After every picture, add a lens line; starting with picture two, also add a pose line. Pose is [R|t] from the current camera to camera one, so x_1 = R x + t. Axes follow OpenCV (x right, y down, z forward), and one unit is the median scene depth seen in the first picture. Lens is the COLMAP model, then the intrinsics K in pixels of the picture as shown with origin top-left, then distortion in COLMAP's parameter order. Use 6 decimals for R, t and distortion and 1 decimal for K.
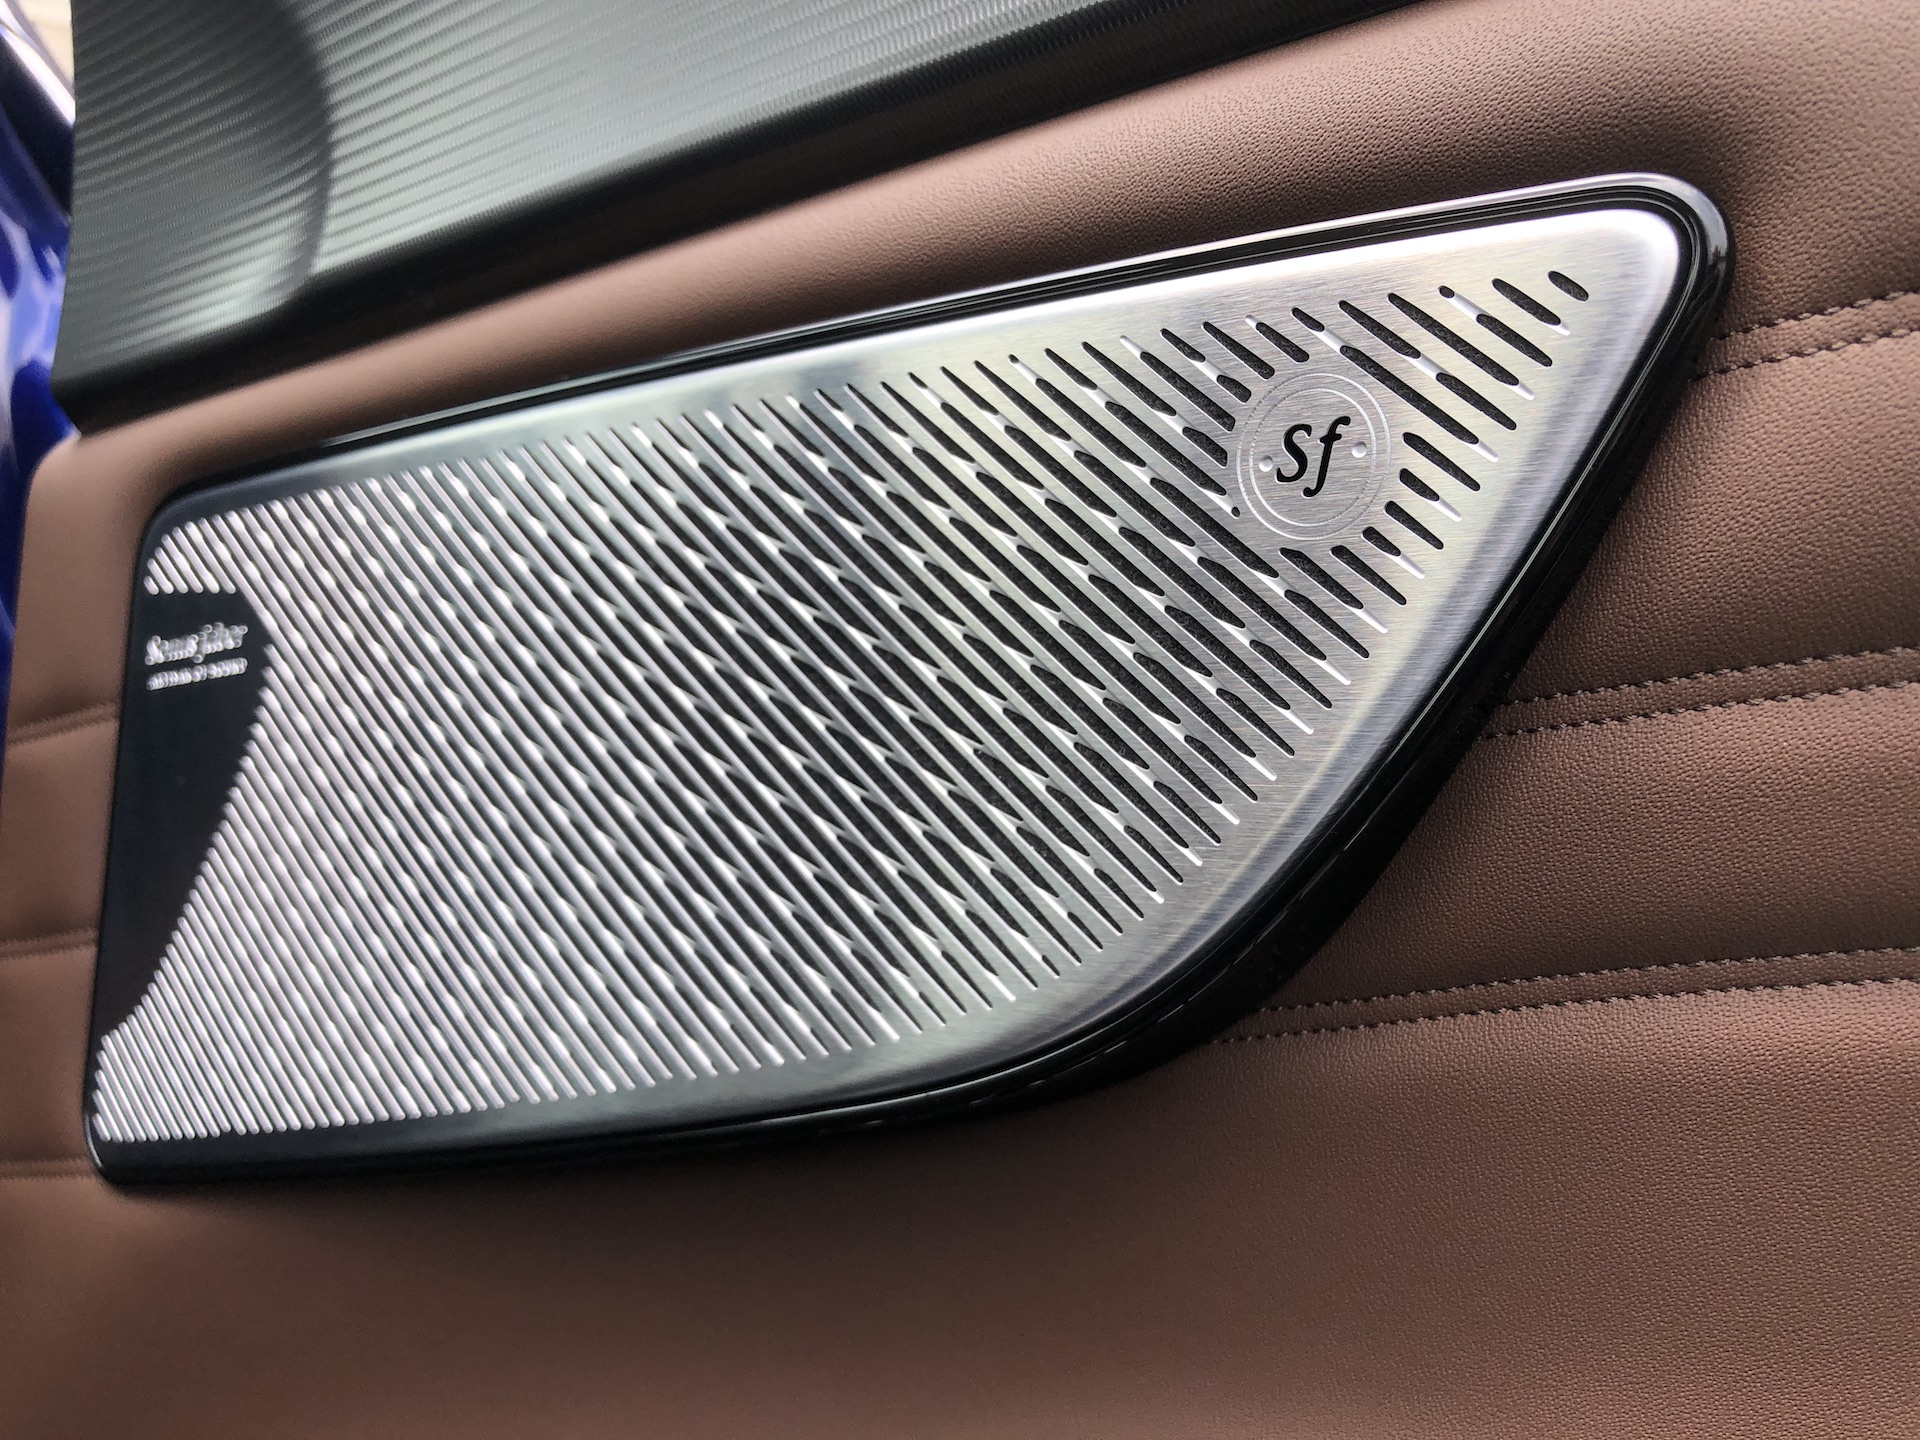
lens RADIAL K [[1547.8, 0, 950.9], [0, 1547.8, 751.0], [0, 0, 1]] dist [0.074323, -0.114153]
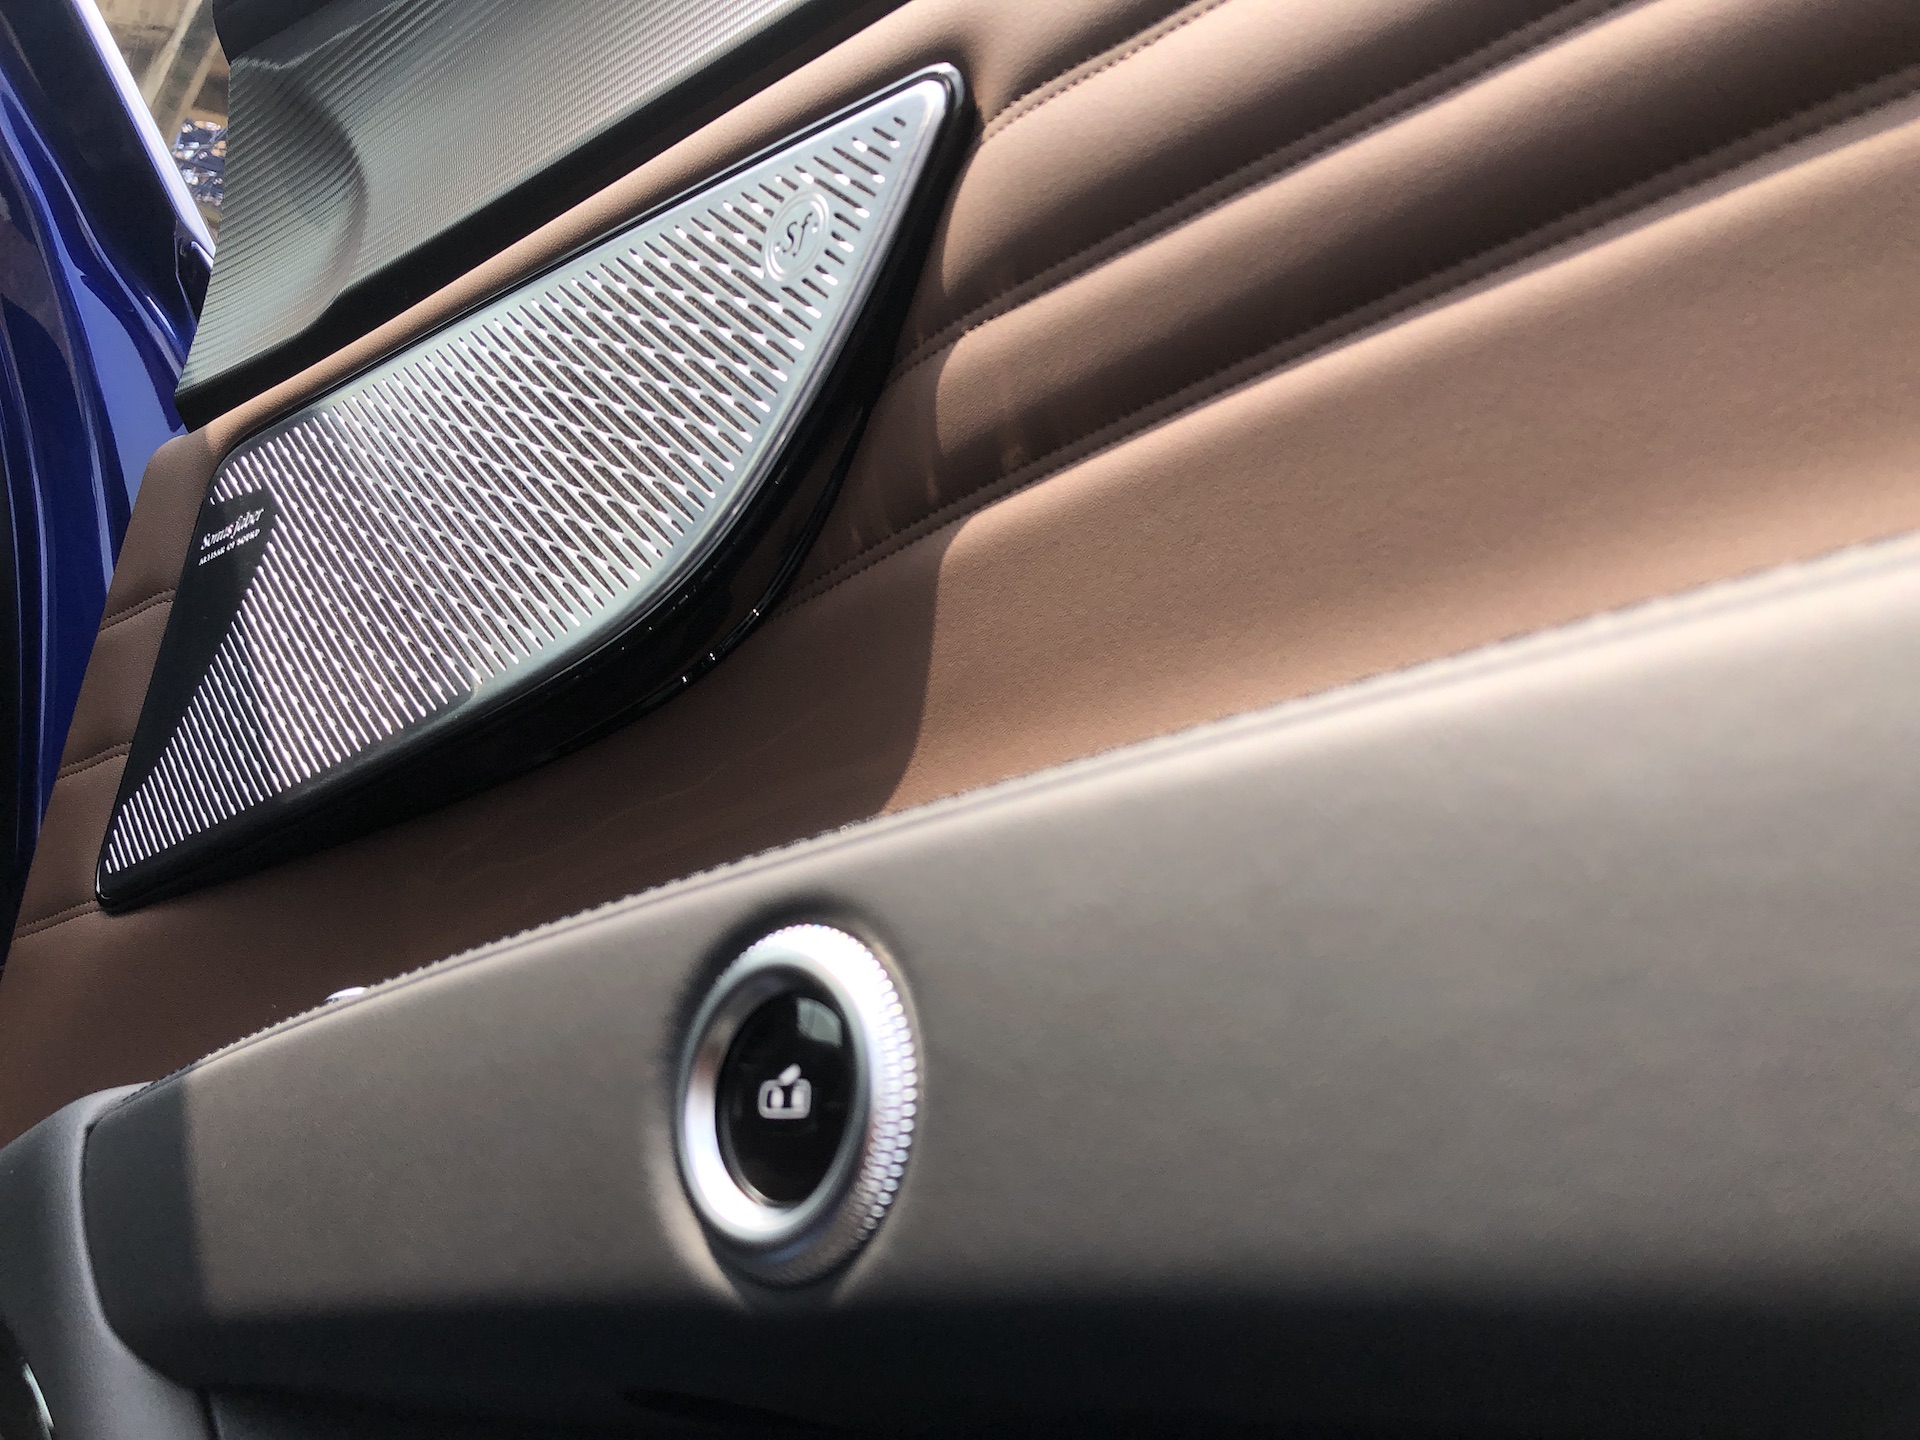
lens RADIAL K [[1547.8, 0, 950.9], [0, 1547.8, 751.0], [0, 0, 1]] dist [0.074323, -0.114153]
pose [[0.995629, 0.038332, -0.085168, 0.564981], [-0.057947, 0.968685, -0.241435, 0.783449], [0.073246, 0.245315, 0.966672, -0.562003]]
